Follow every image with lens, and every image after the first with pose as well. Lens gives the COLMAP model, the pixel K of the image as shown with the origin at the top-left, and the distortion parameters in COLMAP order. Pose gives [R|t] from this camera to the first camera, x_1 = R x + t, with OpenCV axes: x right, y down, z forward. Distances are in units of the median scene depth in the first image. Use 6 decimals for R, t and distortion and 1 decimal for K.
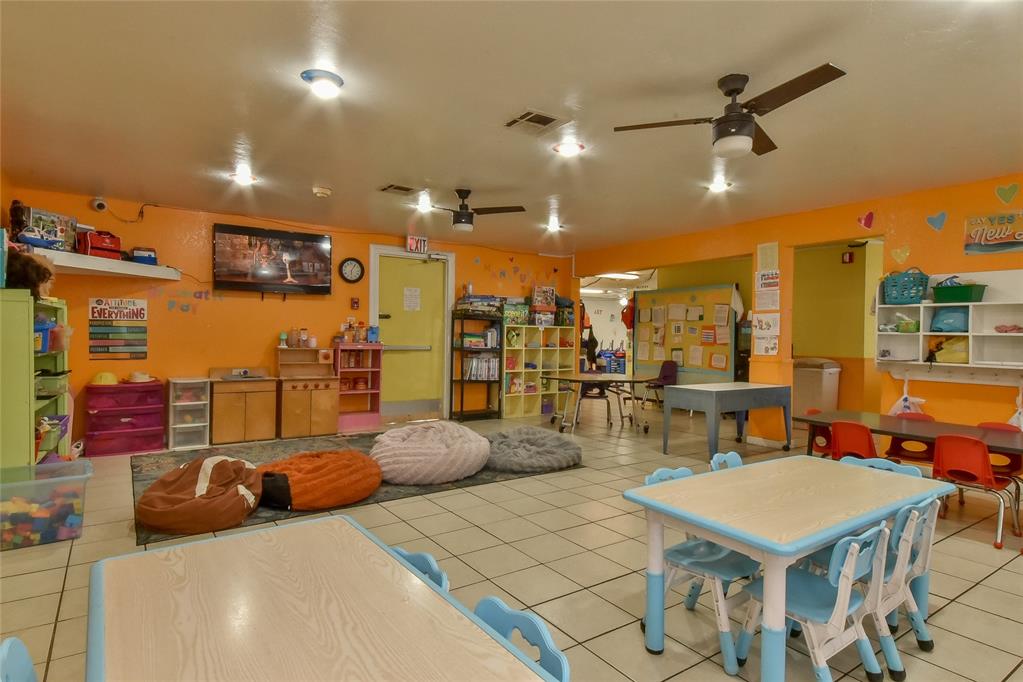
lens RADIAL K [[553.4, 0, 510.3], [0, 553.4, 341.1], [0, 0, 1]] dist [0.031759, -0.014501]
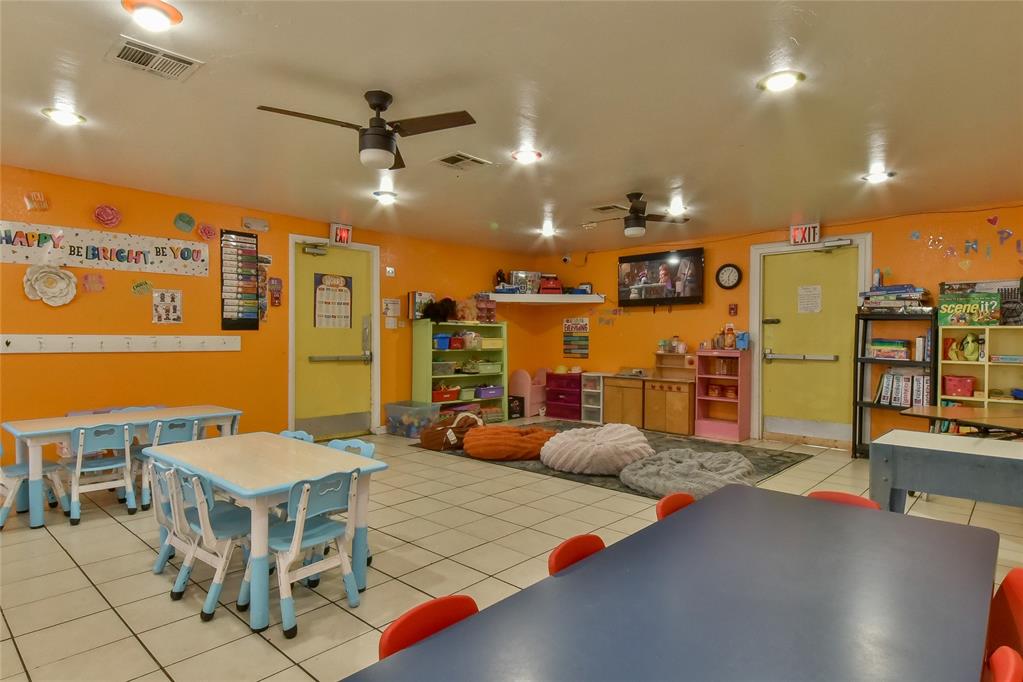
lens RADIAL K [[553.4, 0, 508.4], [0, 553.4, 343.1], [0, 0, 1]] dist [0.031759, -0.014501]
pose [[0.224076, -0.001582, -0.974571, 0.614693], [-0.015586, 0.999865, -0.005207, 0.002277], [0.974447, 0.016356, 0.224021, 0.413806]]
